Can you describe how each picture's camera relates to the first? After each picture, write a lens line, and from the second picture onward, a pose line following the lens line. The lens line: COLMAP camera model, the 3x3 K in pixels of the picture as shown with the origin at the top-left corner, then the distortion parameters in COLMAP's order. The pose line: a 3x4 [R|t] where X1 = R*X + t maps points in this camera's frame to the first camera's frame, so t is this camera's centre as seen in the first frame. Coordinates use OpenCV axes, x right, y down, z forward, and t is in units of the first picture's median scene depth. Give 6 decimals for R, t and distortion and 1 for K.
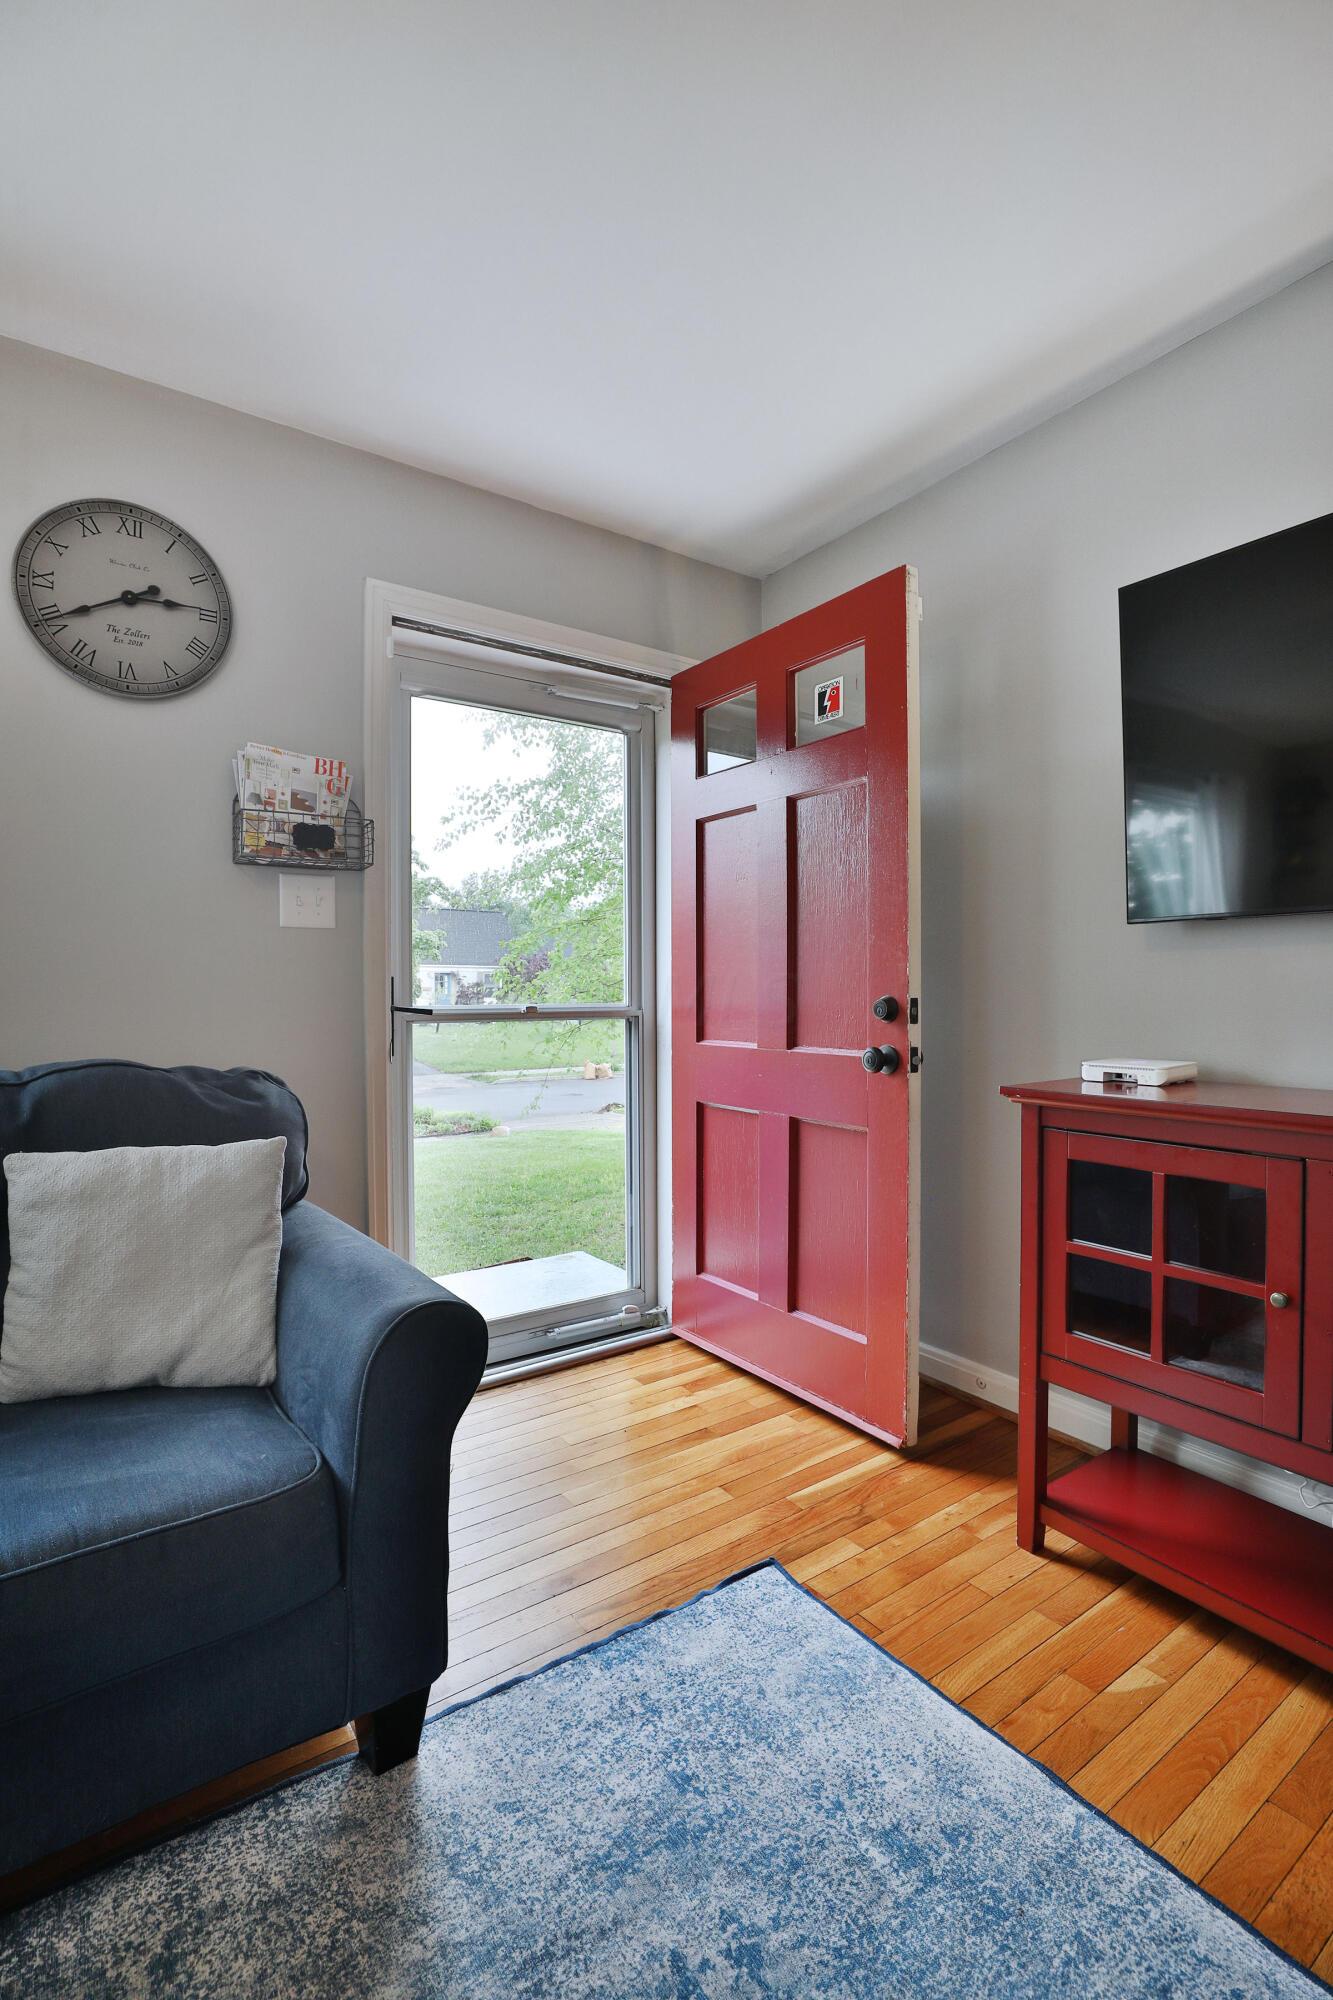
lens RADIAL K [[908.9, 0, 667.4], [0, 908.9, 996.3], [0, 0, 1]] dist [-0.035716, 0.009385]
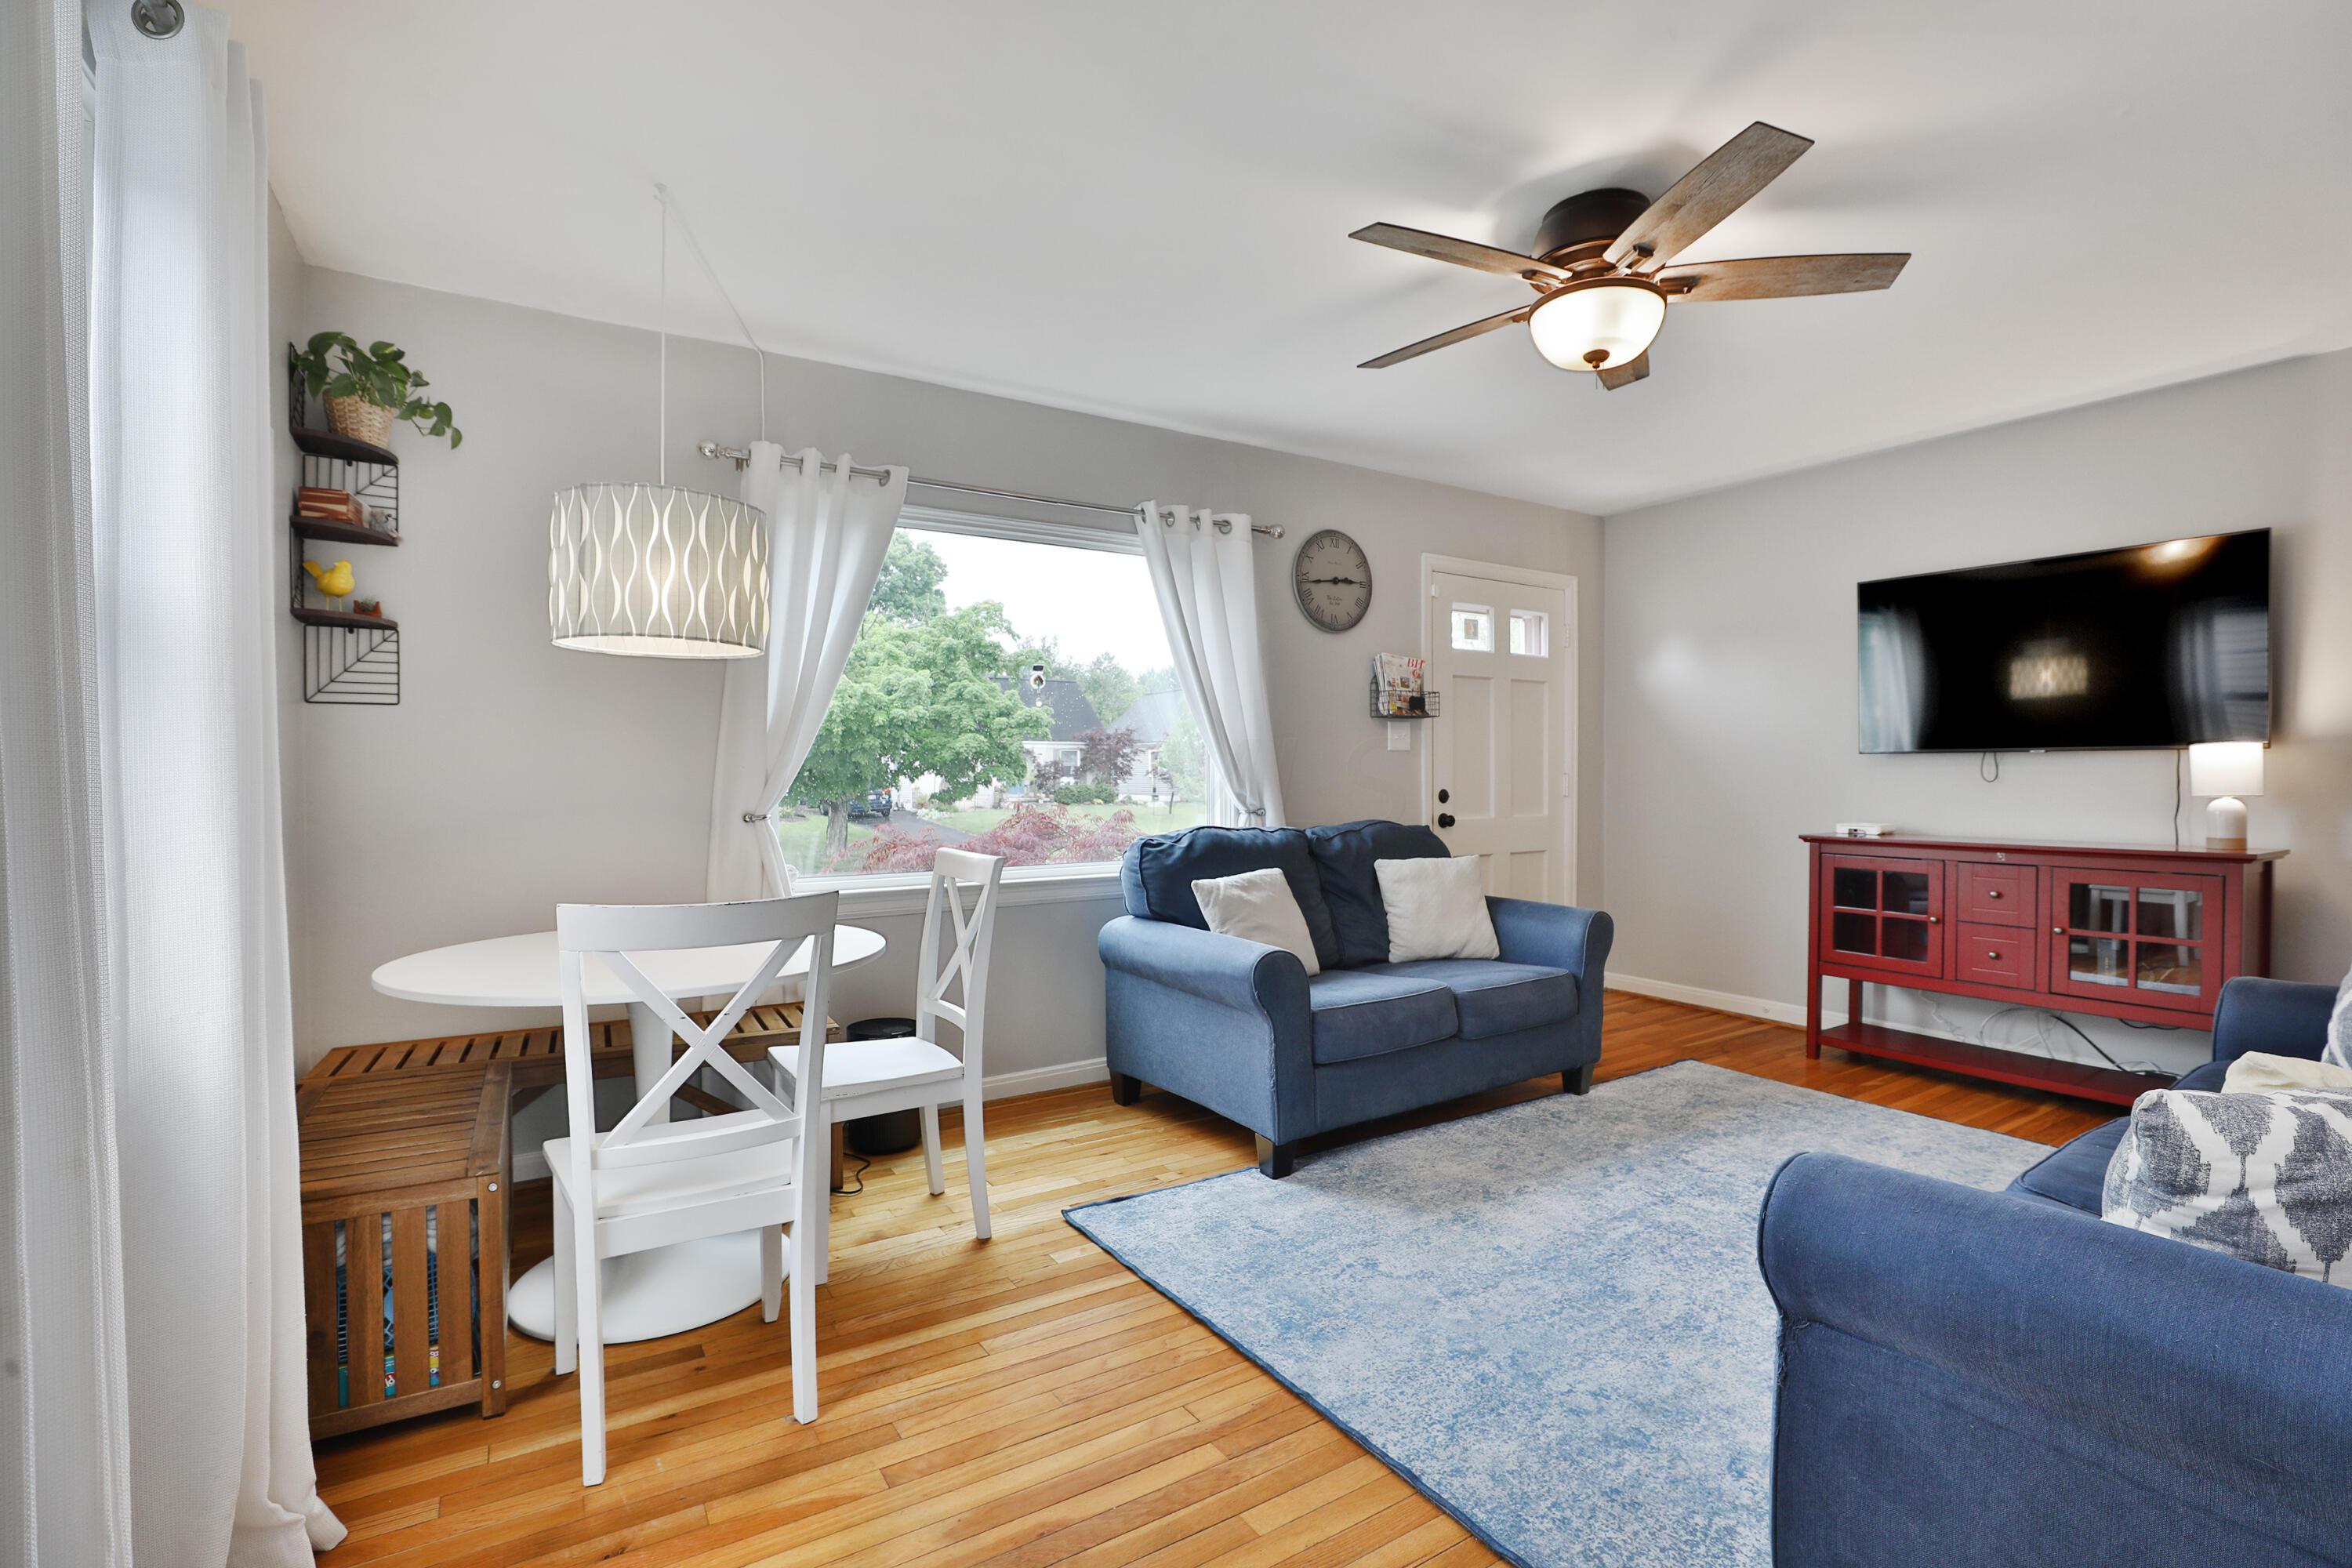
lens RADIAL K [[1068.9, 0, 1184.8], [0, 1068.9, 793.5], [0, 0, 1]] dist [-0.035716, 0.009385]
pose [[0.999217, -0.001564, -0.039539, -0.822017], [0.002296, 0.999827, 0.018465, -0.033297], [0.039504, -0.018541, 0.999047, -1.281049]]
